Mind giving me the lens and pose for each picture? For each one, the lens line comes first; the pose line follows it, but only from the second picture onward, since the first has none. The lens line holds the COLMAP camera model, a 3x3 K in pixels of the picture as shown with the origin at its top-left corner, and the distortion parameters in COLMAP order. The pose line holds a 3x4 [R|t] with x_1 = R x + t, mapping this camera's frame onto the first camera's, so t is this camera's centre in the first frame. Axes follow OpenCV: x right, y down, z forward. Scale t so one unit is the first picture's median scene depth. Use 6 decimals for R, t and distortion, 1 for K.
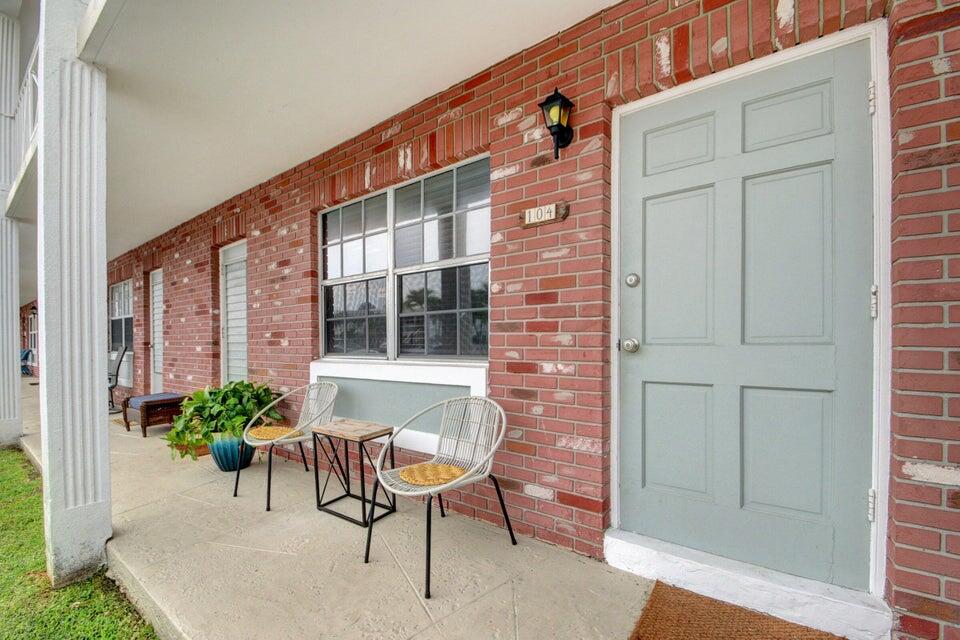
lens RADIAL K [[427.1, 0, 476.4], [0, 427.1, 349.8], [0, 0, 1]] dist [0.013825, -0.018362]
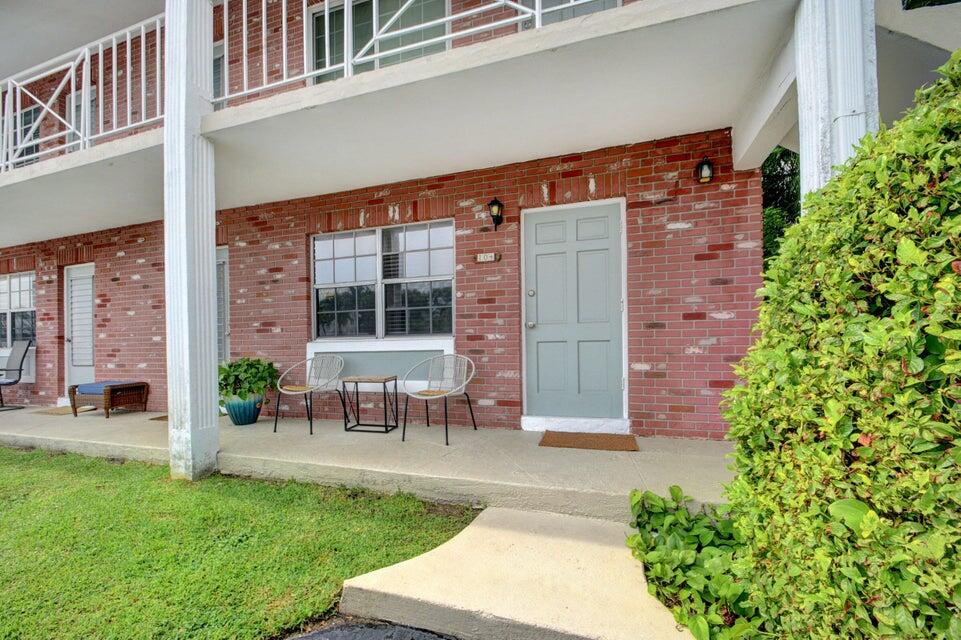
lens RADIAL K [[415.9, 0, 484.7], [0, 415.9, 349.7], [0, 0, 1]] dist [-0.003009, -0.000757]
pose [[0.941192, -0.011186, 0.337686, -0.474873], [0.014978, 0.999851, -0.008628, 0.111338], [-0.337539, 0.013179, 0.941219, -0.730019]]
